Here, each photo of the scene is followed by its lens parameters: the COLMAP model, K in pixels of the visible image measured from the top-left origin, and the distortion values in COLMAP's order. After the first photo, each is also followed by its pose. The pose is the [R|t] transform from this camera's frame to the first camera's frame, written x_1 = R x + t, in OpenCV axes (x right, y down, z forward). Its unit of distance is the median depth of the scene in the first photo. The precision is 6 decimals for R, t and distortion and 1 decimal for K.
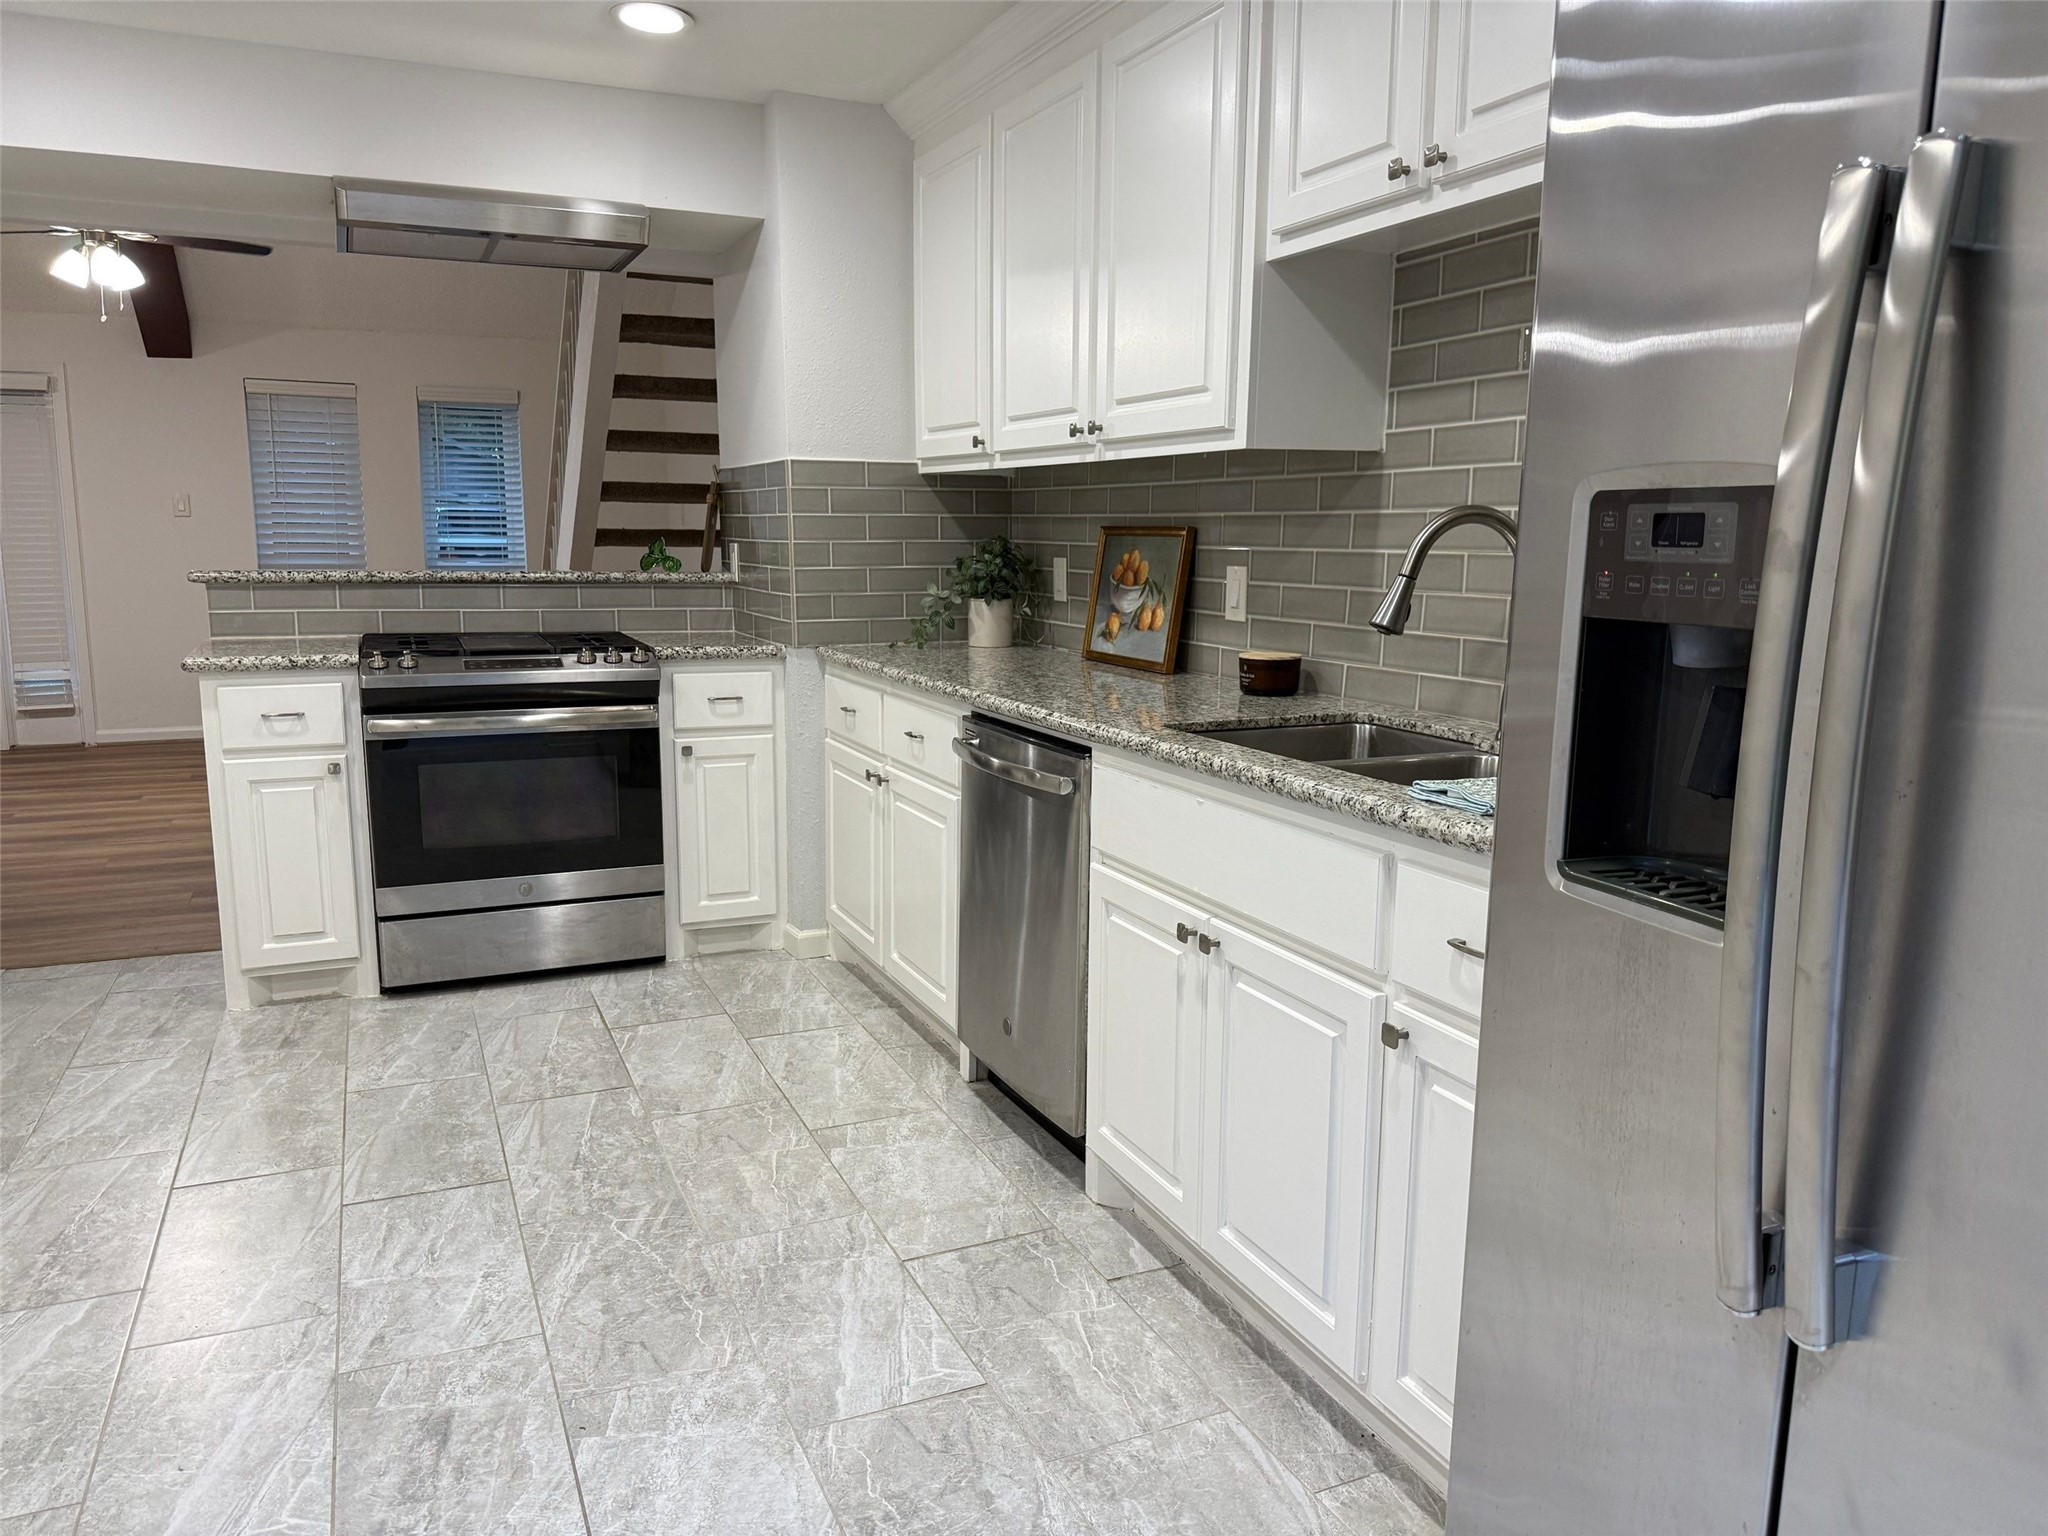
lens RADIAL K [[1432.2, 0, 1023.0], [0, 1432.2, 778.1], [0, 0, 1]] dist [0.185971, -0.371933]
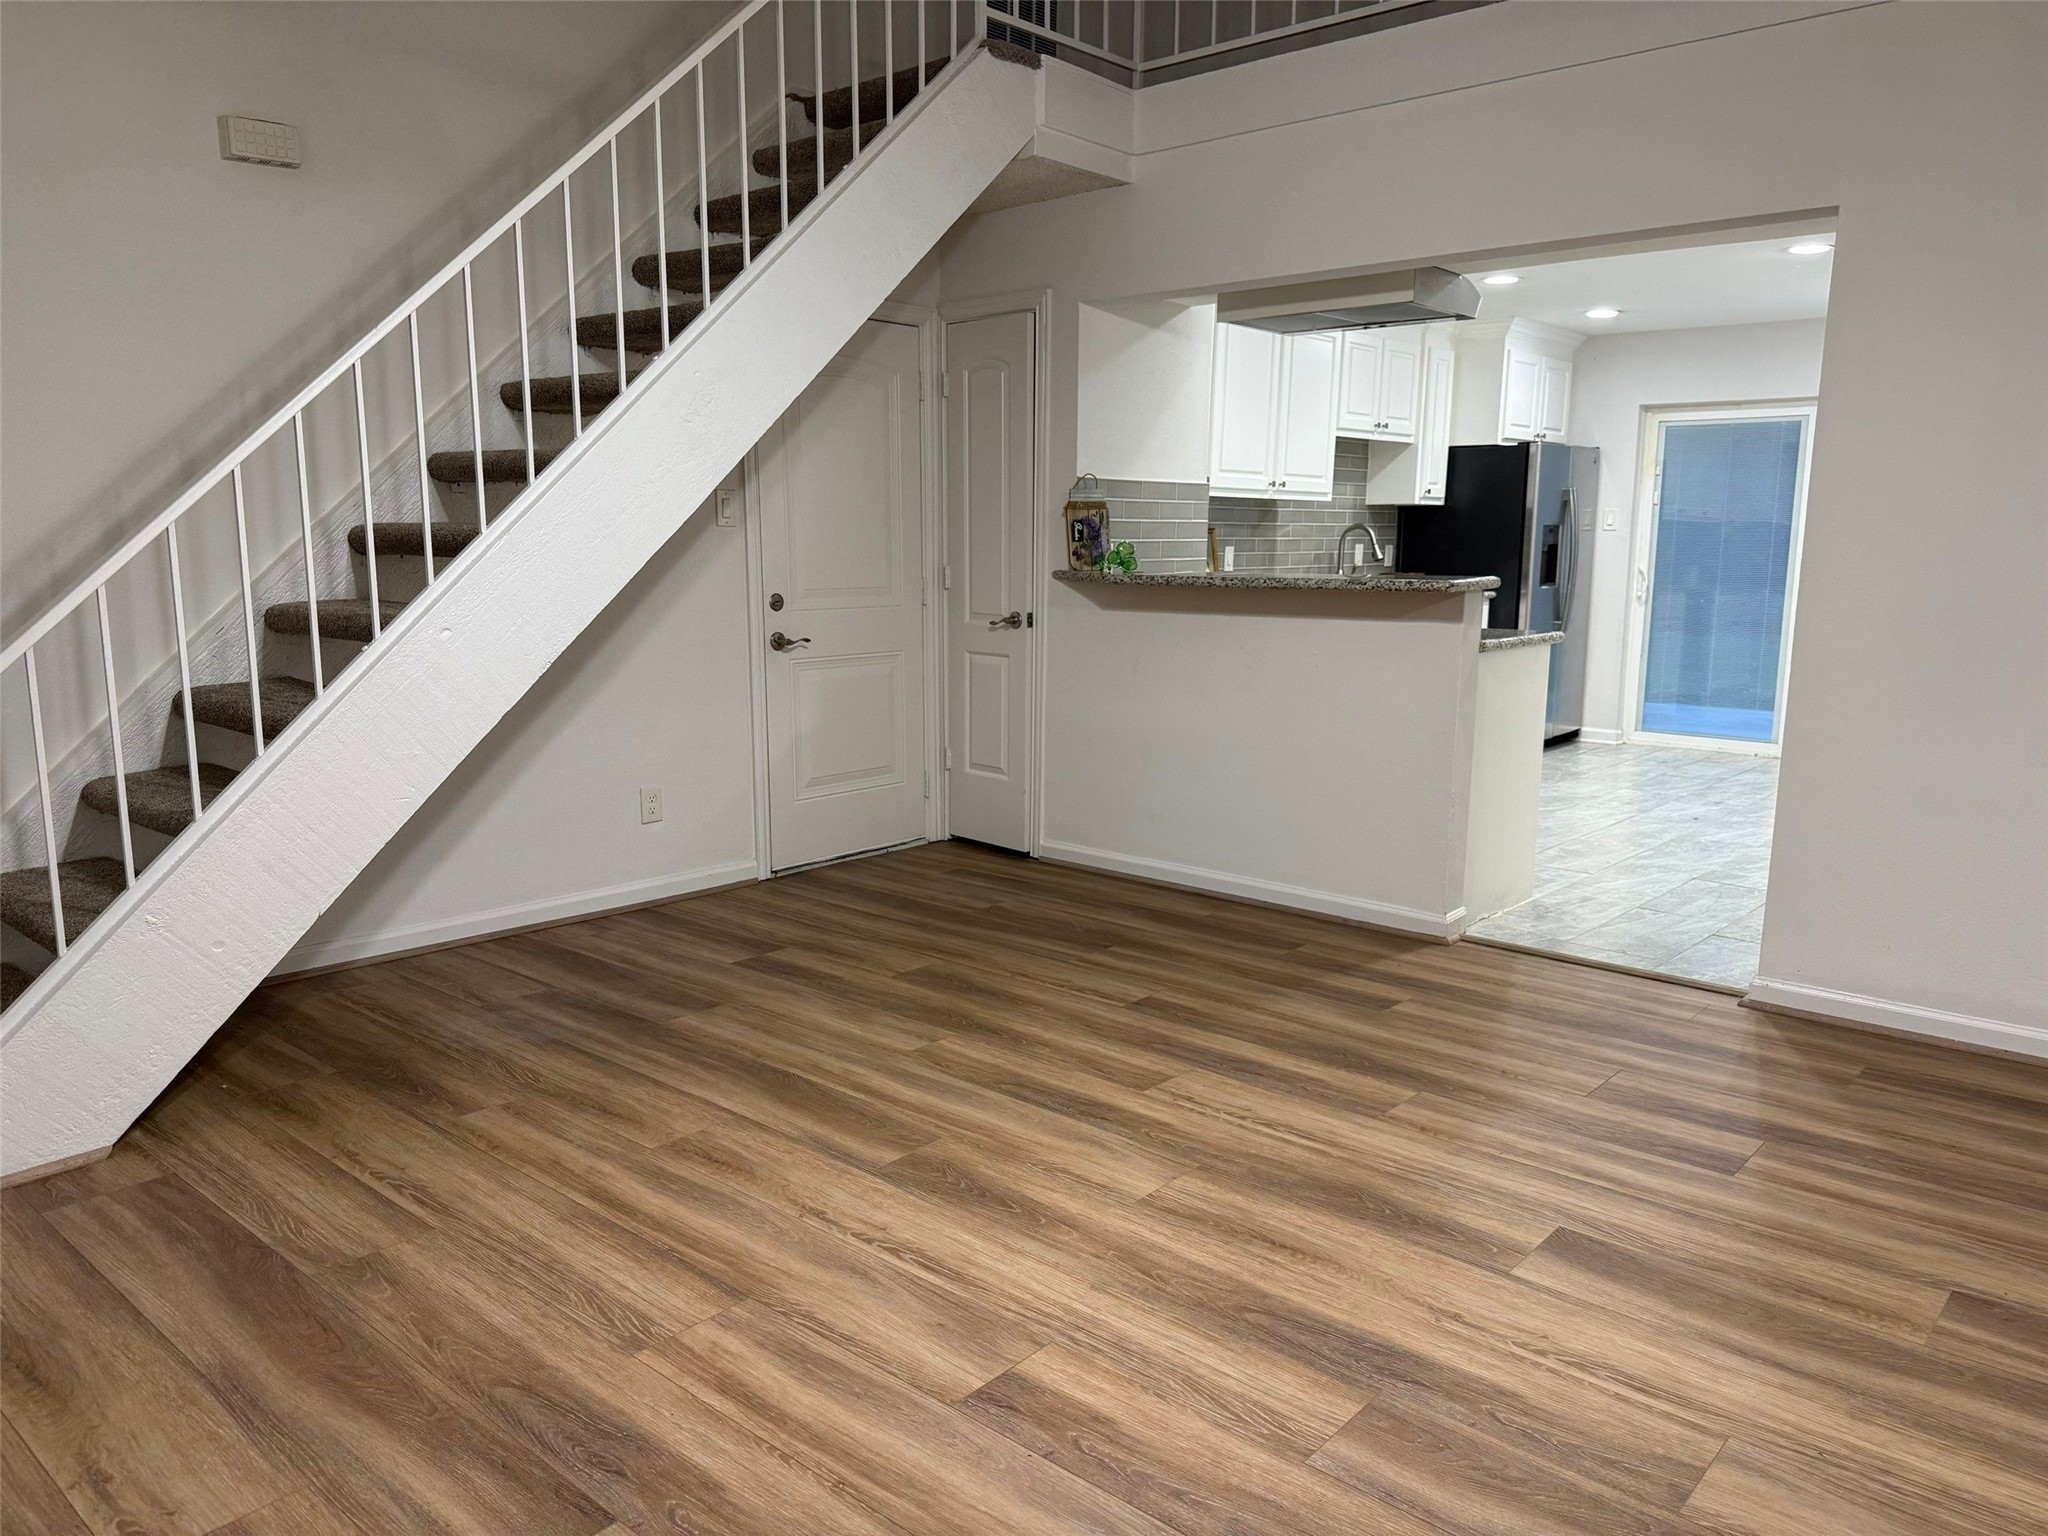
lens RADIAL K [[1432.2, 0, 1023.0], [0, 1432.2, 778.1], [0, 0, 1]] dist [0.185971, -0.371933]
pose [[-0.408871, -0.165379, 0.897482, -2.016653], [0.143503, 0.959557, 0.242193, -0.439915], [-0.901239, 0.227817, -0.368602, 2.471463]]
